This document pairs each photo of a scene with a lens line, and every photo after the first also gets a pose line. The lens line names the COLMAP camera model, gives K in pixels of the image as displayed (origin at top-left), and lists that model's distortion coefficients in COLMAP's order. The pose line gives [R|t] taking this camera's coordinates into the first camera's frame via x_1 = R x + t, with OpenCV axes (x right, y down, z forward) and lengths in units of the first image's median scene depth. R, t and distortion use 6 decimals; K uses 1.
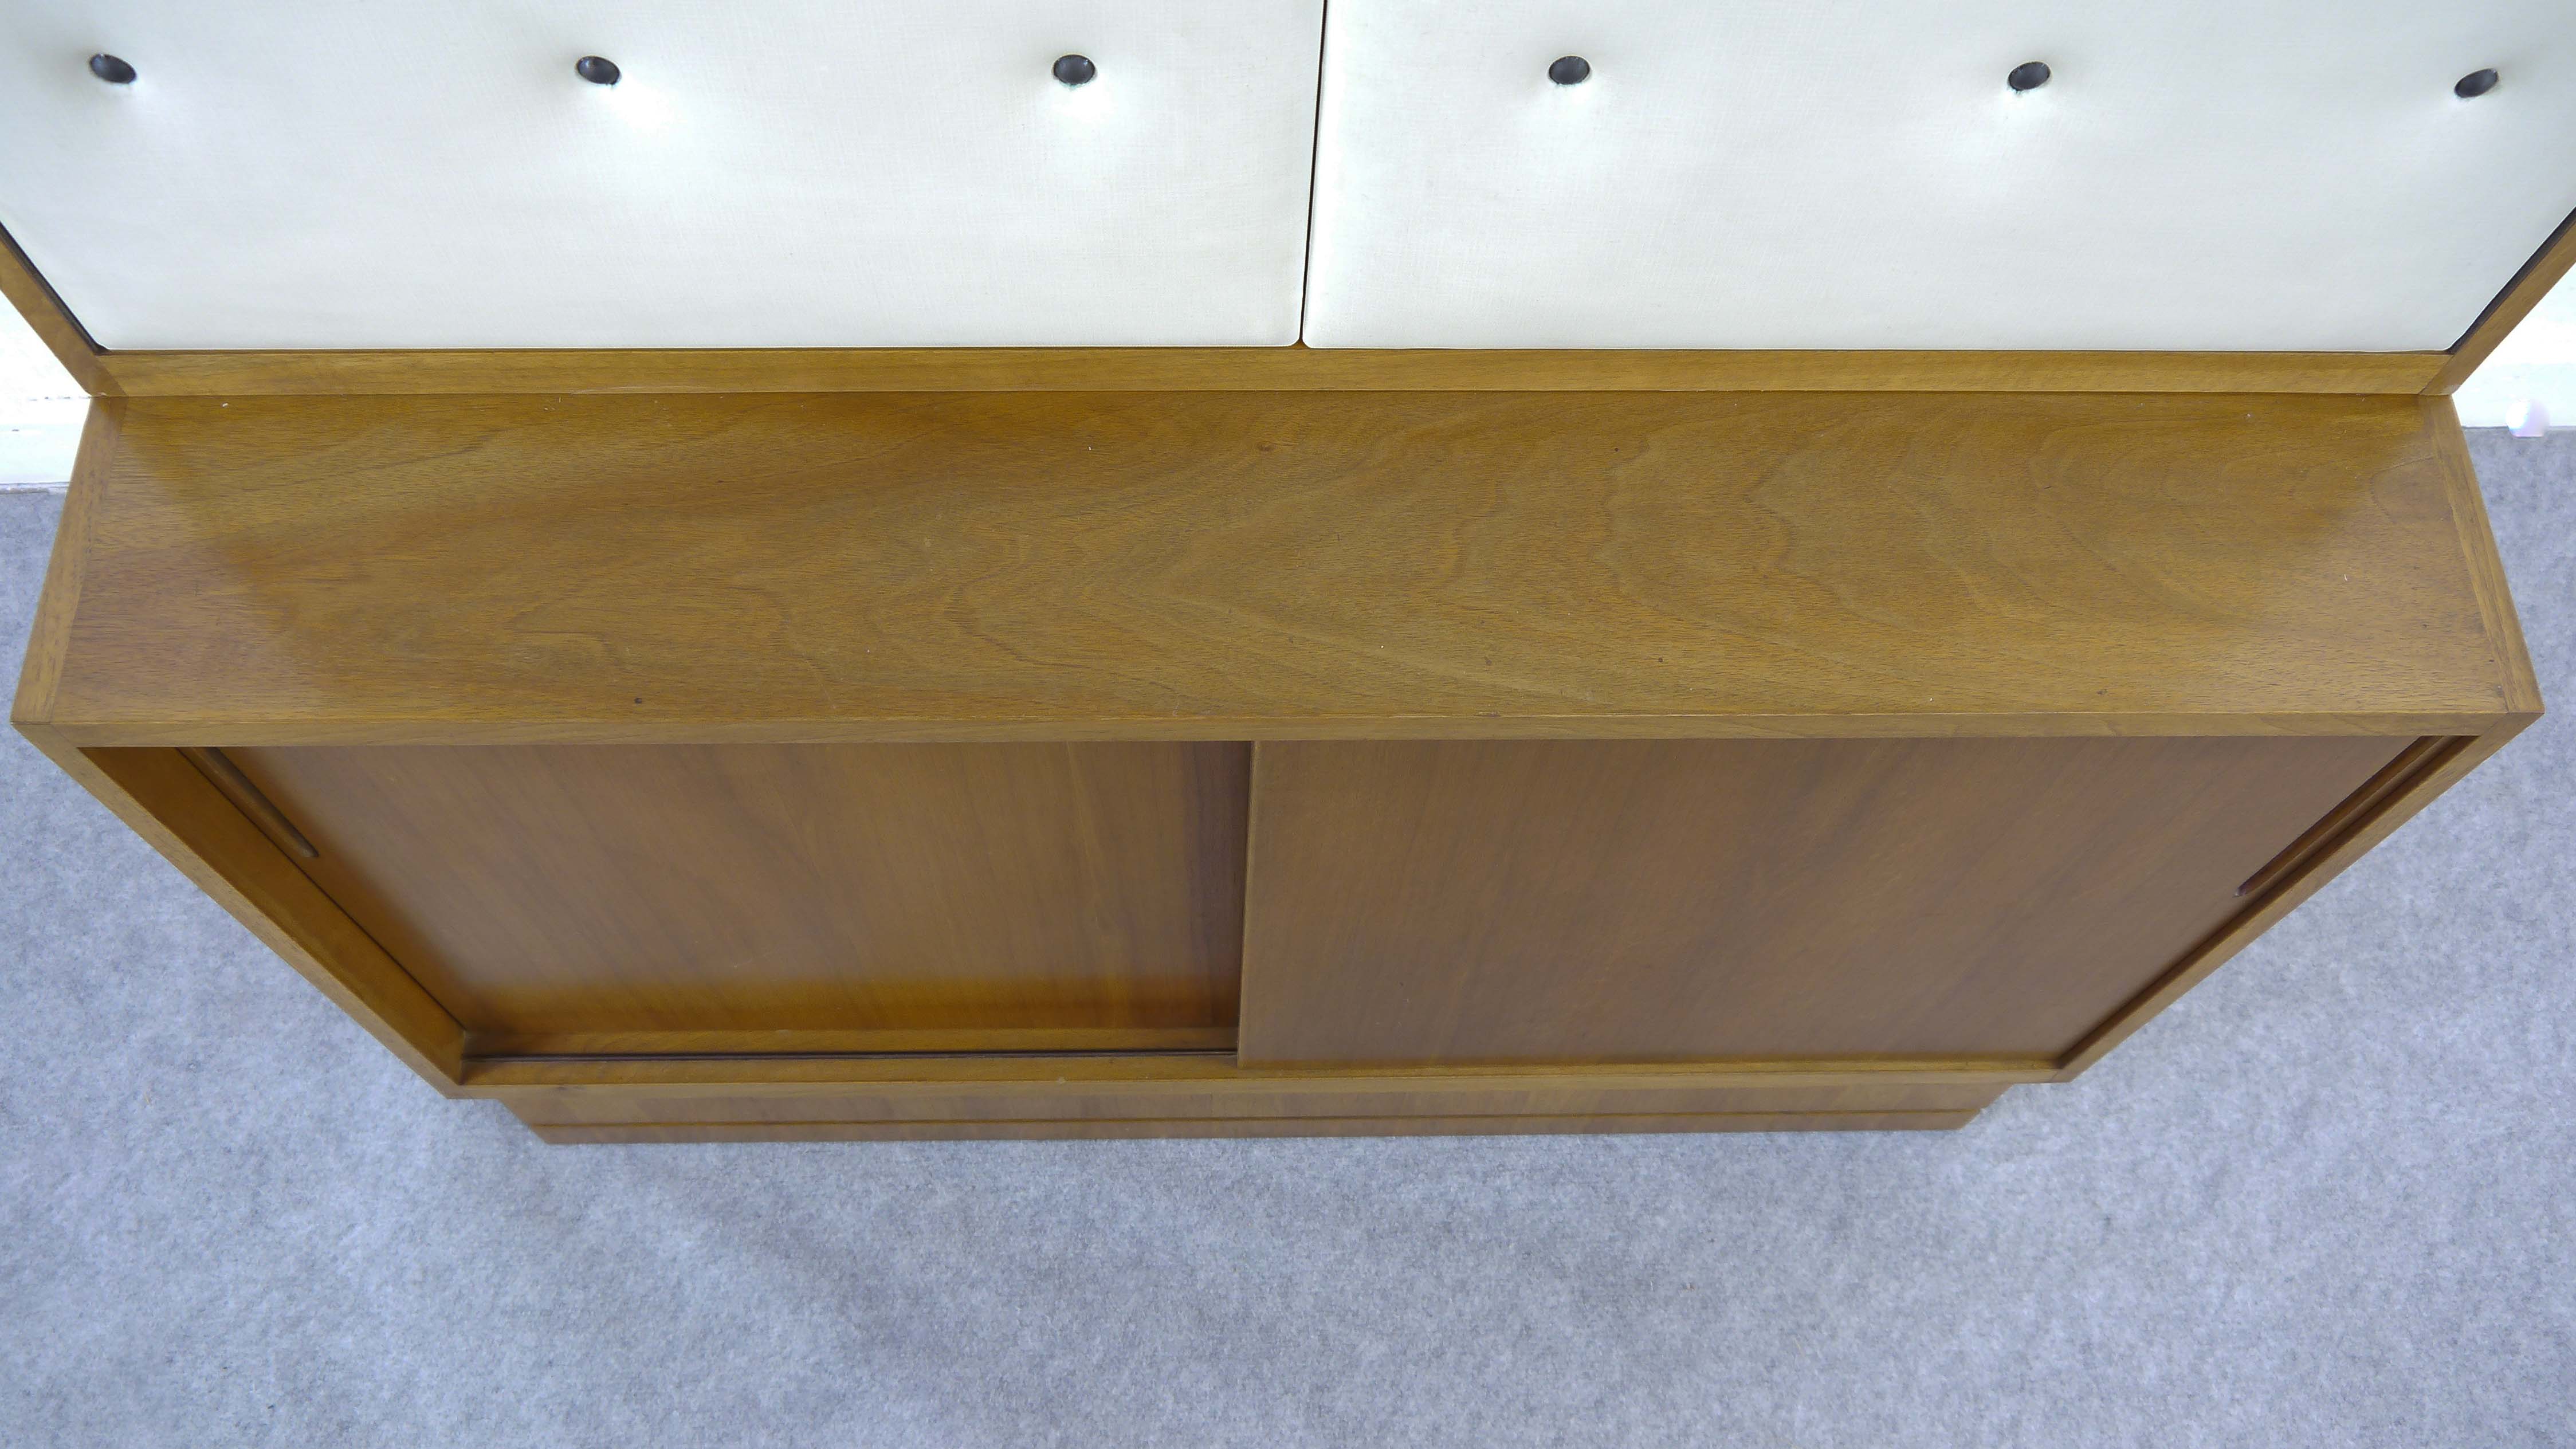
lens RADIAL K [[2178.6, 0, 1292.6], [0, 2178.6, 740.3], [0, 0, 1]] dist [-0.040039, 0.009913]
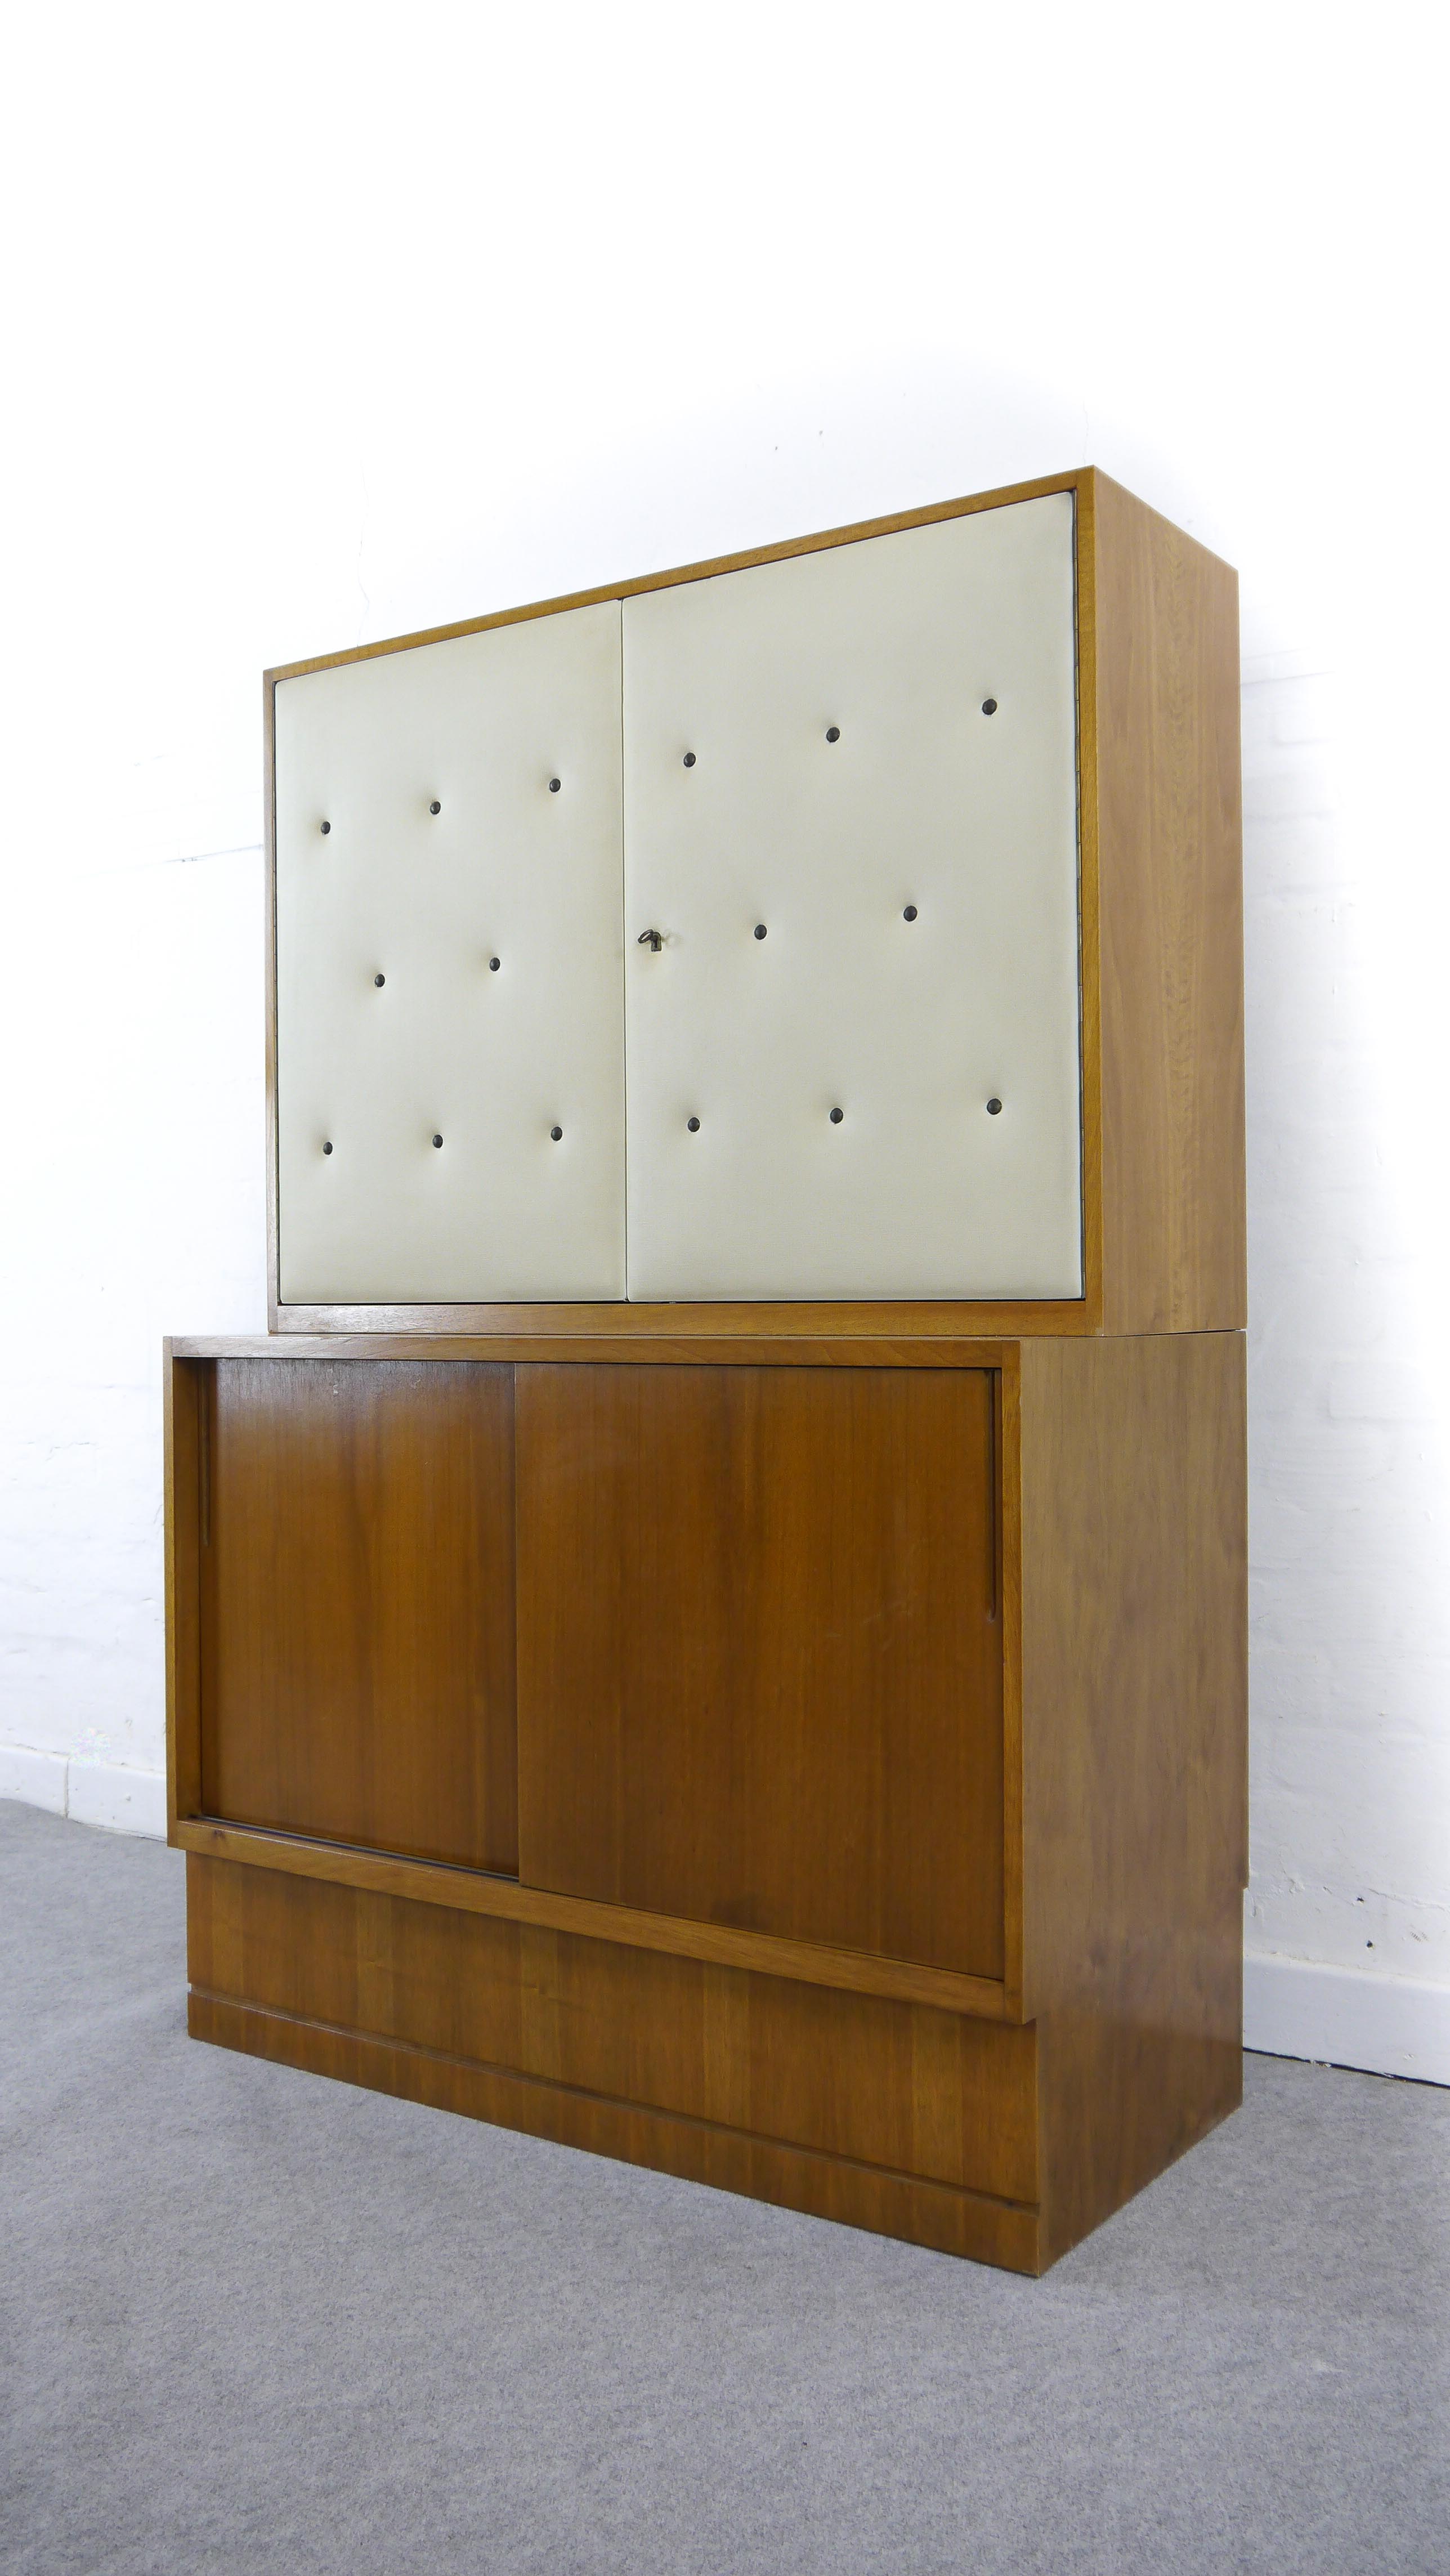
lens RADIAL K [[2134.2, 0, 725.0], [0, 2134.2, 1288.0], [0, 0, 1]] dist [-0.042249, 0.019228]
pose [[0.807452, -0.044015, -0.588289, 0.869743], [-0.518823, 0.421665, -0.743654, 0.887216], [0.280792, 0.905683, 0.317638, 0.159425]]
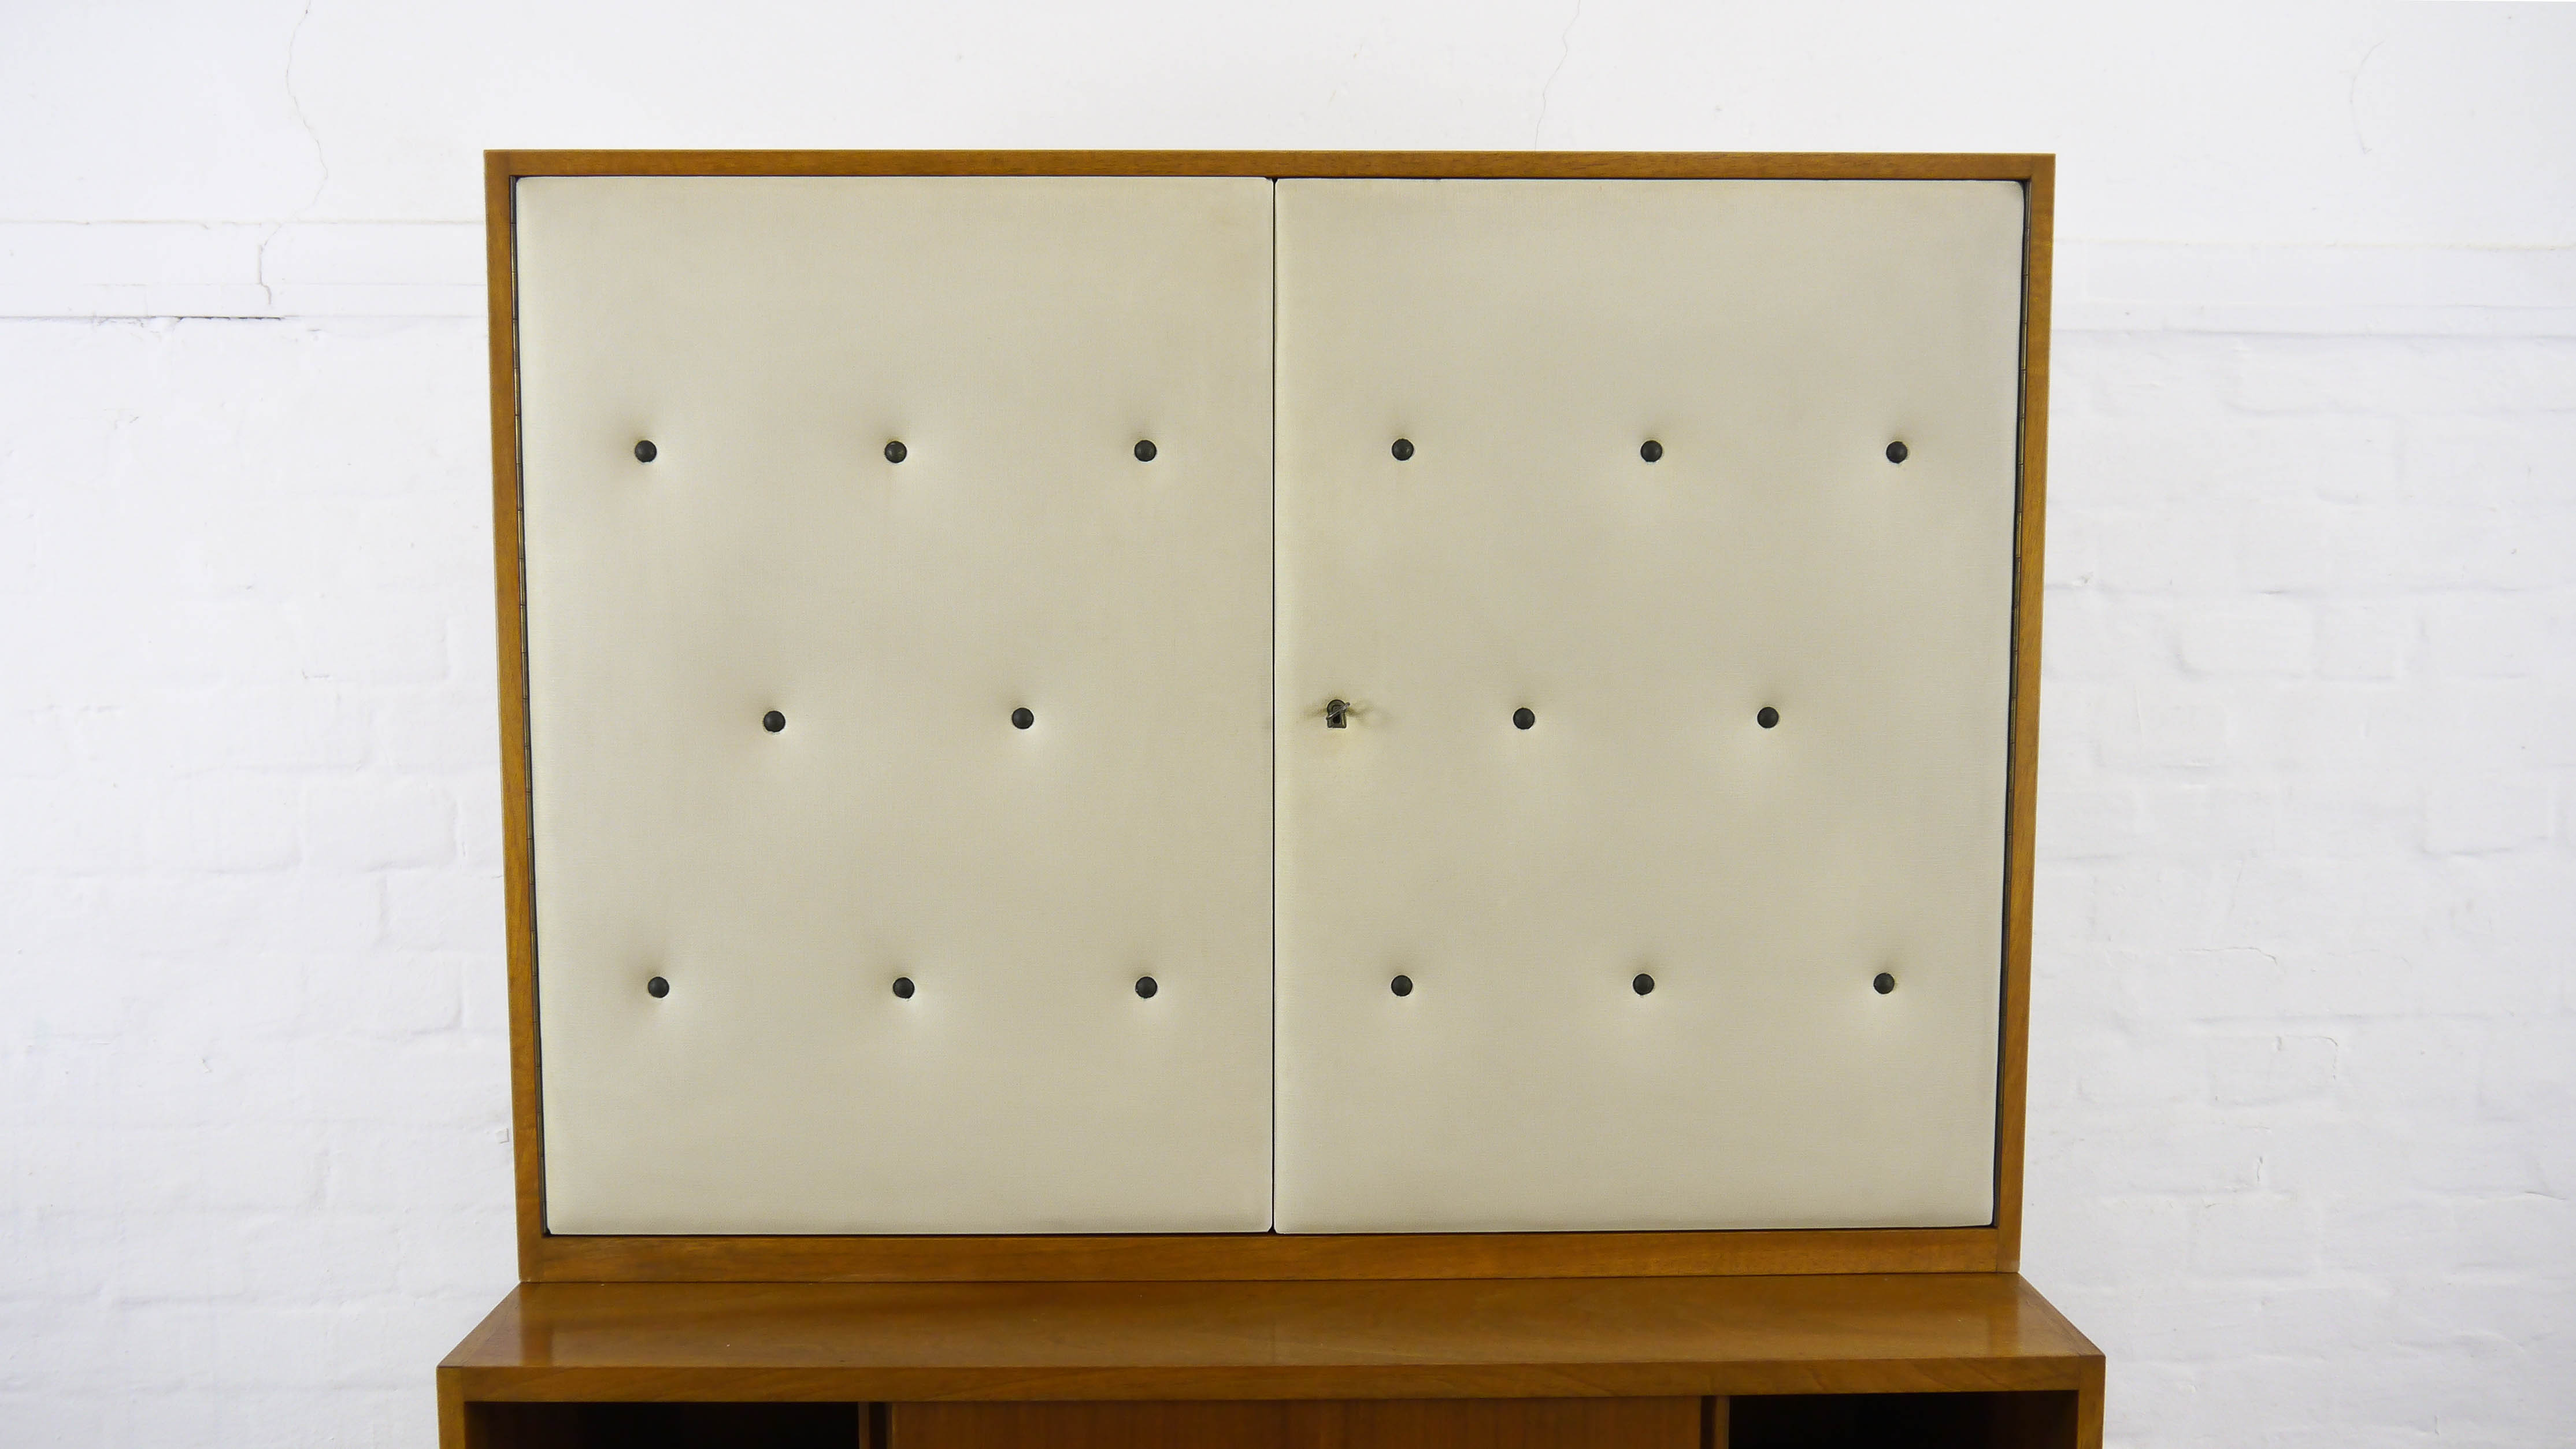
lens RADIAL K [[2188.6, 0, 1288.0], [0, 2188.6, 724.5], [0, 0, 1]] dist [-0.037695, 0.005912]
pose [[0.999338, -0.035088, -0.009586, 0.025891], [0.009073, 0.495685, -0.868455, 0.620544], [0.035224, 0.867793, 0.495675, -0.084101]]
